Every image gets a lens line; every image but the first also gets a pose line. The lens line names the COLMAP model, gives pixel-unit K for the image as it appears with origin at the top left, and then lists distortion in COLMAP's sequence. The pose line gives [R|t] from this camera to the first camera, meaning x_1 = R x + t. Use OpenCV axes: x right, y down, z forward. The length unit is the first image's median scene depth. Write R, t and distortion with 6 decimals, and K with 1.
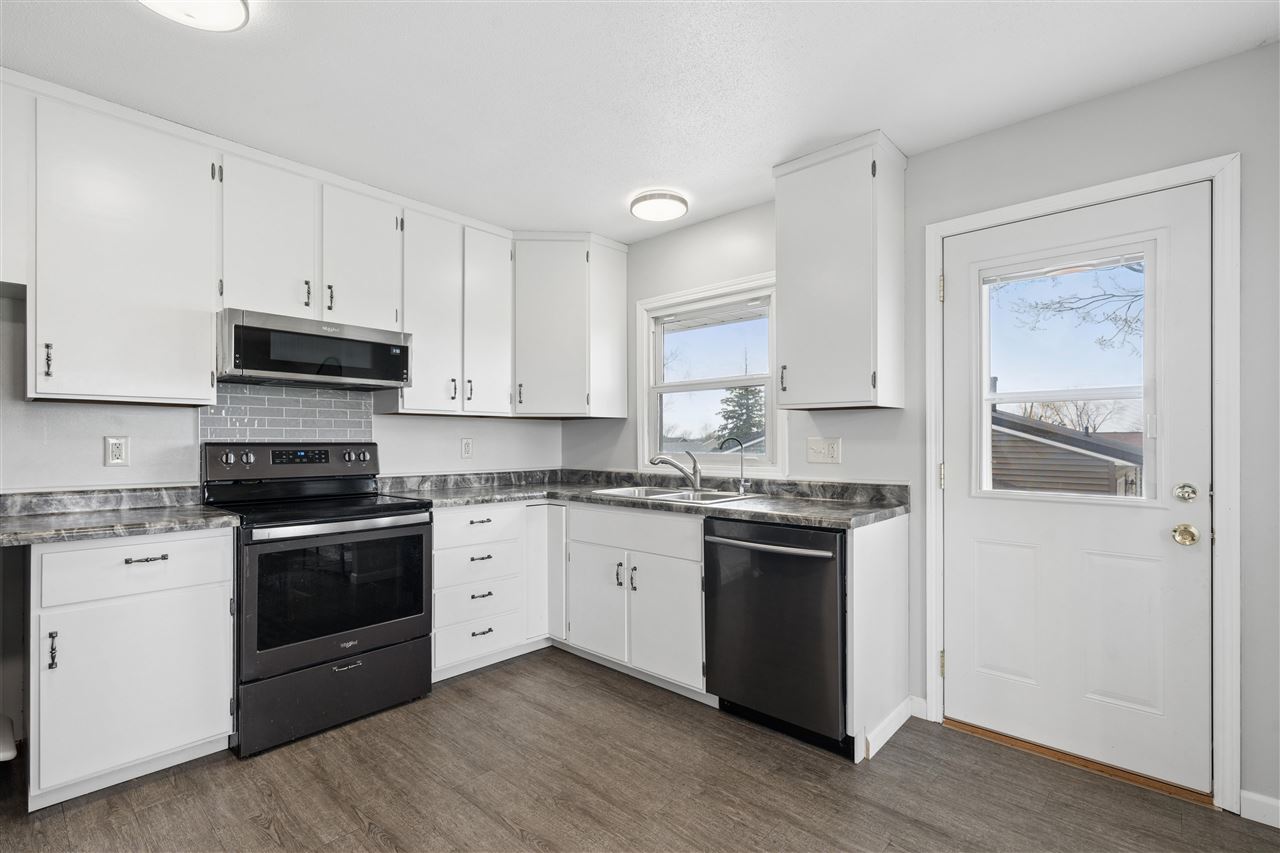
lens RADIAL K [[581.7, 0, 636.9], [0, 581.7, 439.5], [0, 0, 1]] dist [-0.000091, 0.000362]
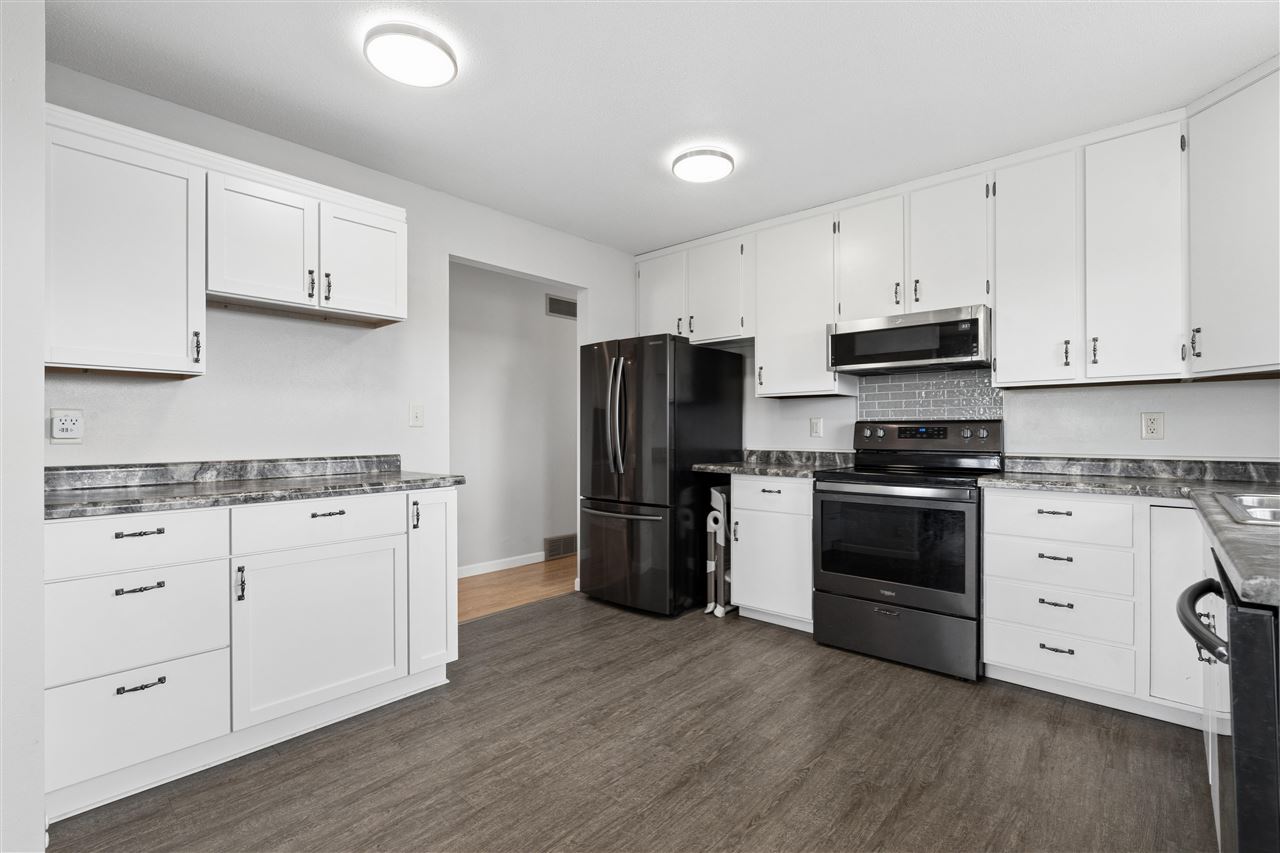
lens RADIAL K [[579.5, 0, 644.8], [0, 579.5, 432.9], [0, 0, 1]] dist [0.000125, 0.000467]
pose [[0.023929, 0.000815, -0.999713, 0.549871], [0.004554, 0.999989, 0.000924, 0.026230], [0.999703, -0.004575, 0.023925, 0.420876]]
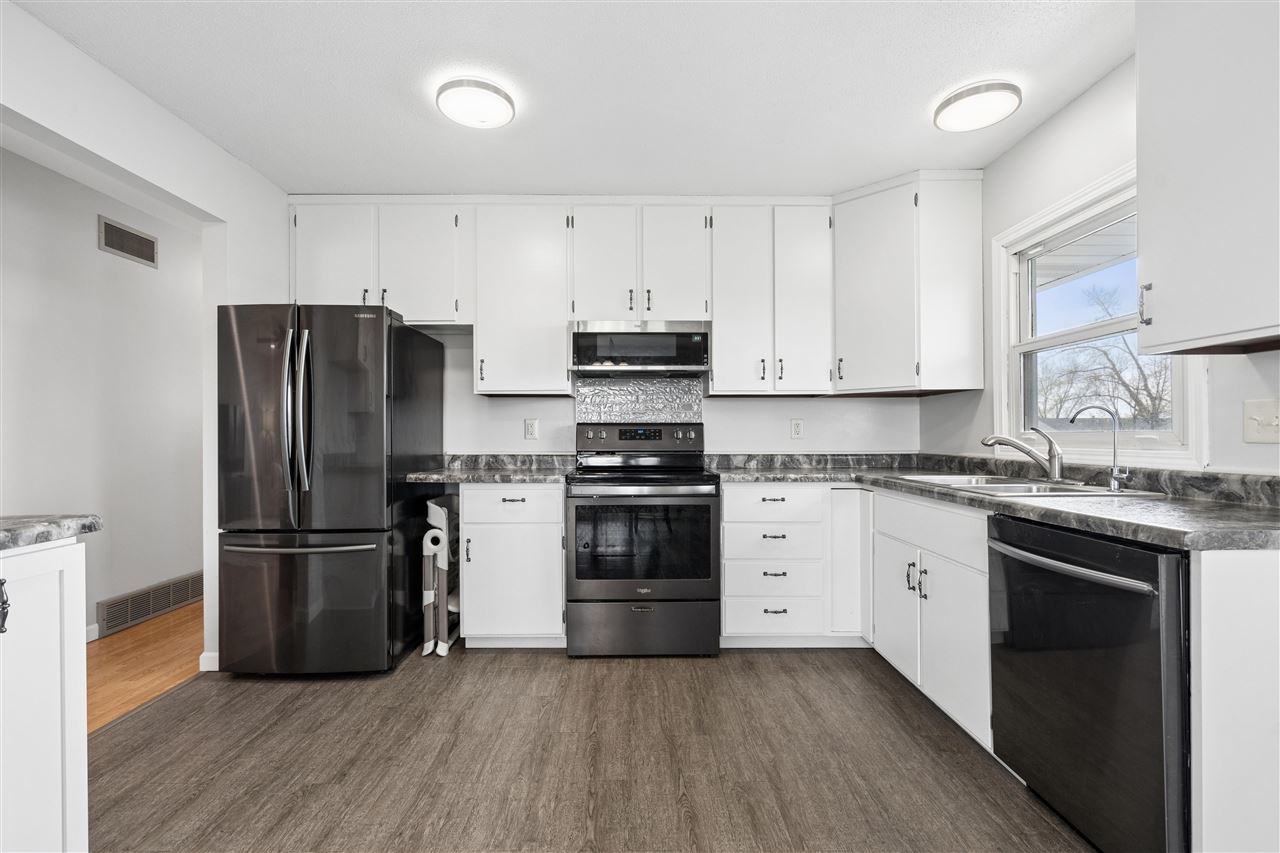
lens RADIAL K [[573.9, 0, 637.7], [0, 573.9, 436.0], [0, 0, 1]] dist [-0.002552, 0.000387]
pose [[0.686580, -0.000225, -0.727054, 0.295513], [0.004542, 0.999982, 0.003980, 0.028066], [0.727040, -0.006035, 0.686569, 0.163626]]
